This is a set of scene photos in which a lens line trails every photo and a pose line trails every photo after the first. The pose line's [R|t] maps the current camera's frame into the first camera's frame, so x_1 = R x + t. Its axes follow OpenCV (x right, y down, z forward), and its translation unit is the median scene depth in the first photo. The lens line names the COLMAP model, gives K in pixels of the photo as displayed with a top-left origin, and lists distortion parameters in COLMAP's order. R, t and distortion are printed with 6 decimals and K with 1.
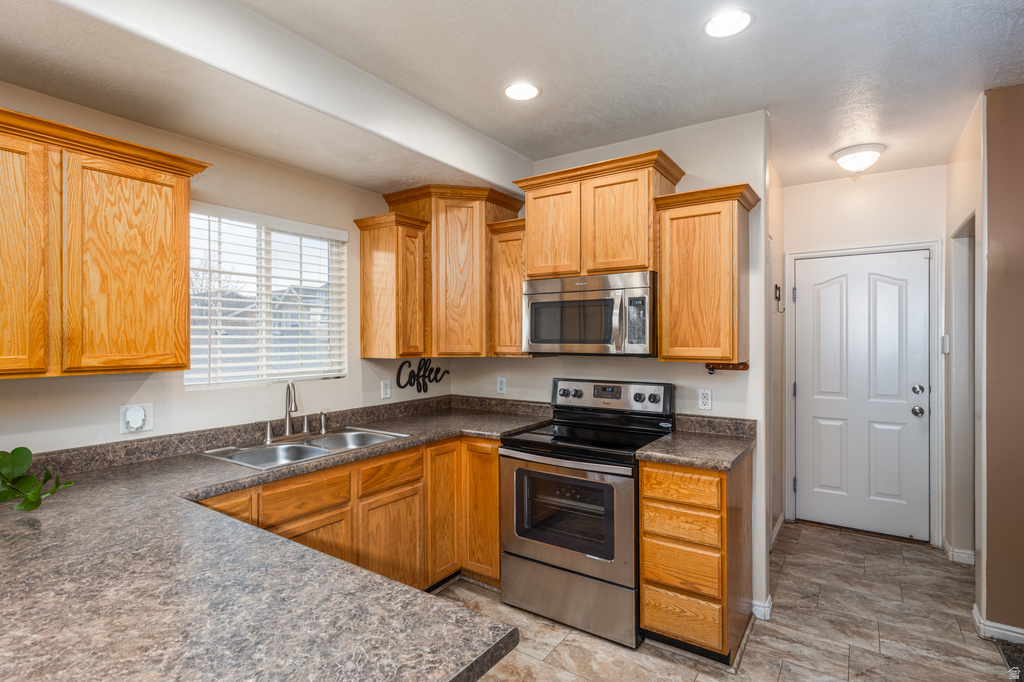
lens RADIAL K [[504.7, 0, 514.0], [0, 504.7, 338.6], [0, 0, 1]] dist [-0.001829, 0.001157]
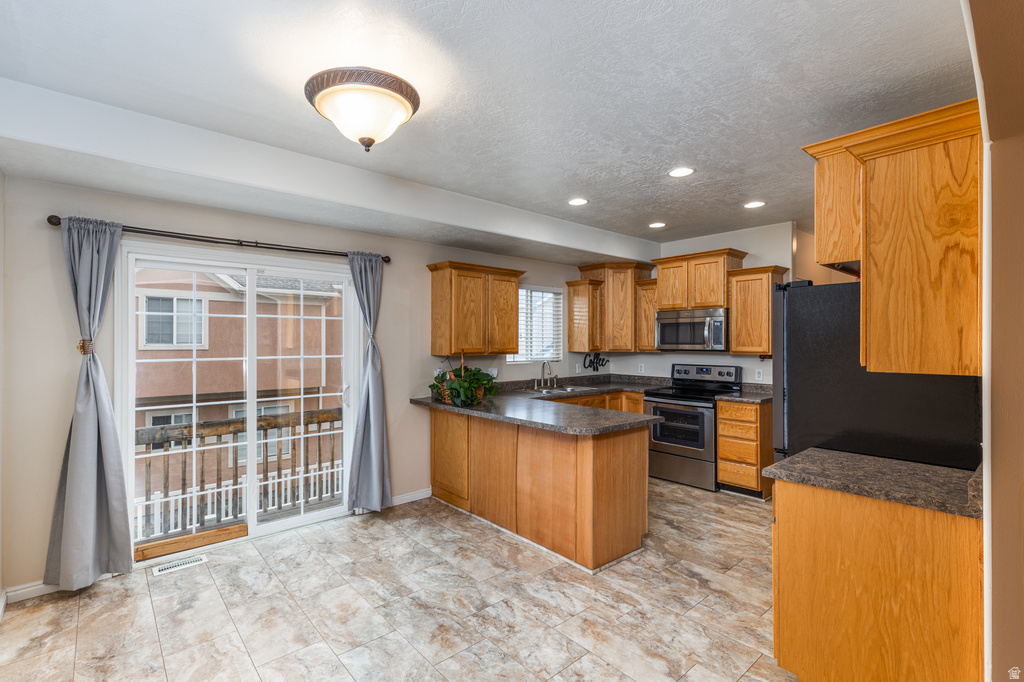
lens RADIAL K [[467.6, 0, 499.4], [0, 467.6, 340.5], [0, 0, 1]] dist [0.001303, -0.000086]
pose [[0.964013, 0.002018, -0.265848, -0.088633], [-0.002912, 0.999991, -0.002969, 0.001540], [0.265840, 0.003636, 0.964010, -0.940750]]
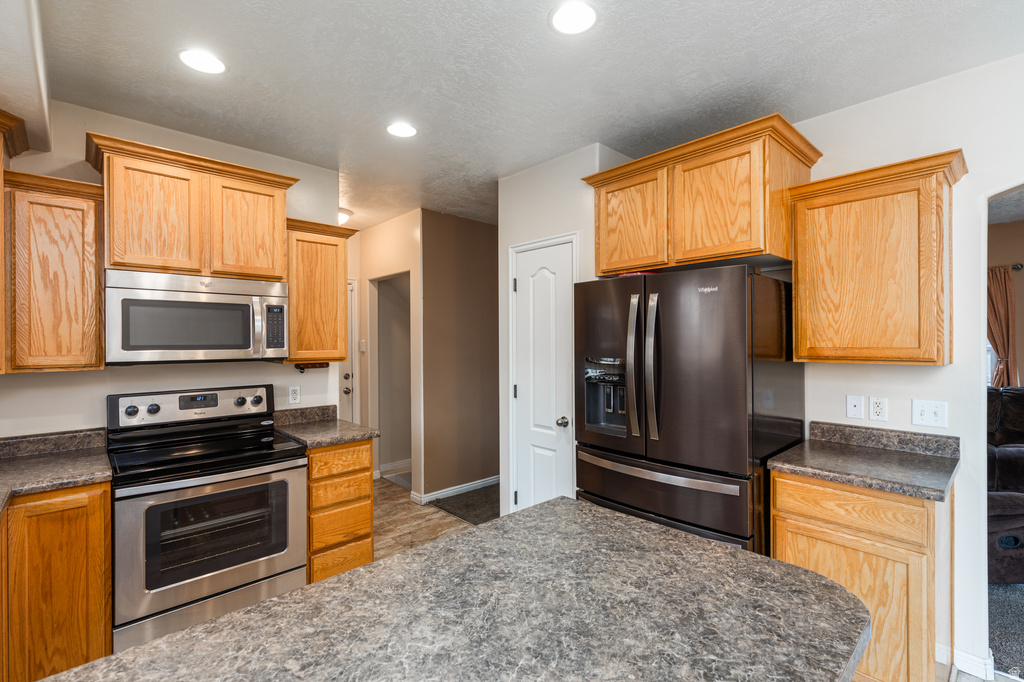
lens RADIAL K [[464.5, 0, 514.0], [0, 464.5, 339.8], [0, 0, 1]] dist [0.004921, -0.000348]
pose [[0.220482, 0.001800, 0.975389, -0.580212], [0.007827, 0.999963, -0.003615, -0.000306], [-0.975360, 0.008431, 0.220460, 0.265832]]
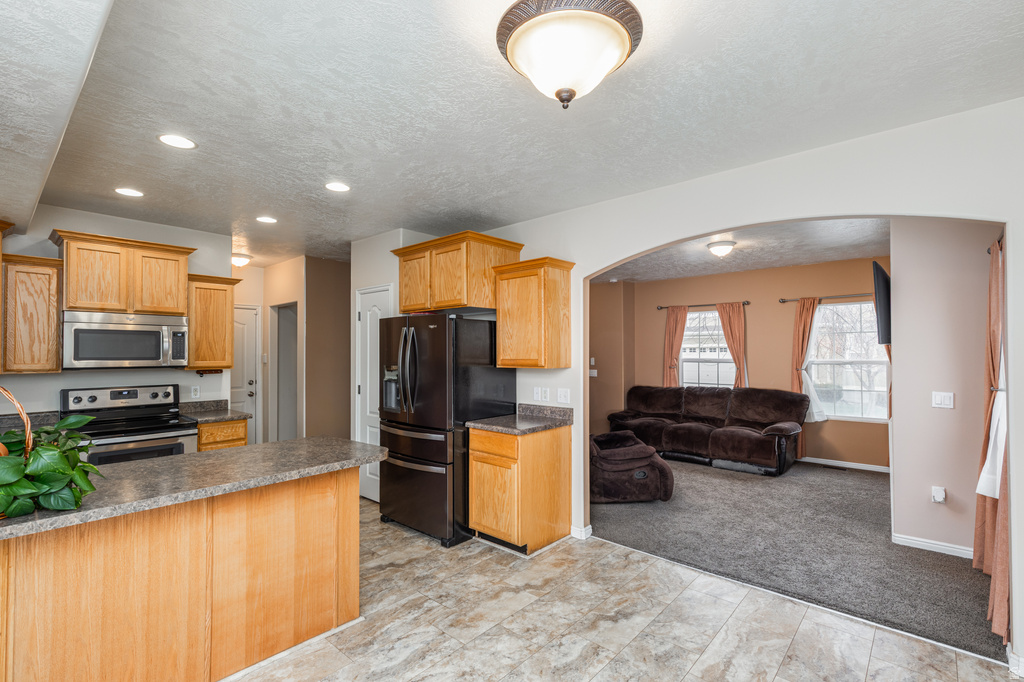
lens RADIAL K [[468.5, 0, 514.9], [0, 468.5, 345.3], [0, 0, 1]] dist [0.002223, 0.000581]
pose [[0.125621, 0.017595, 0.991922, -1.082316], [0.006161, 0.999810, -0.018515, -0.001084], [-0.992059, 0.008437, 0.125488, -0.274542]]
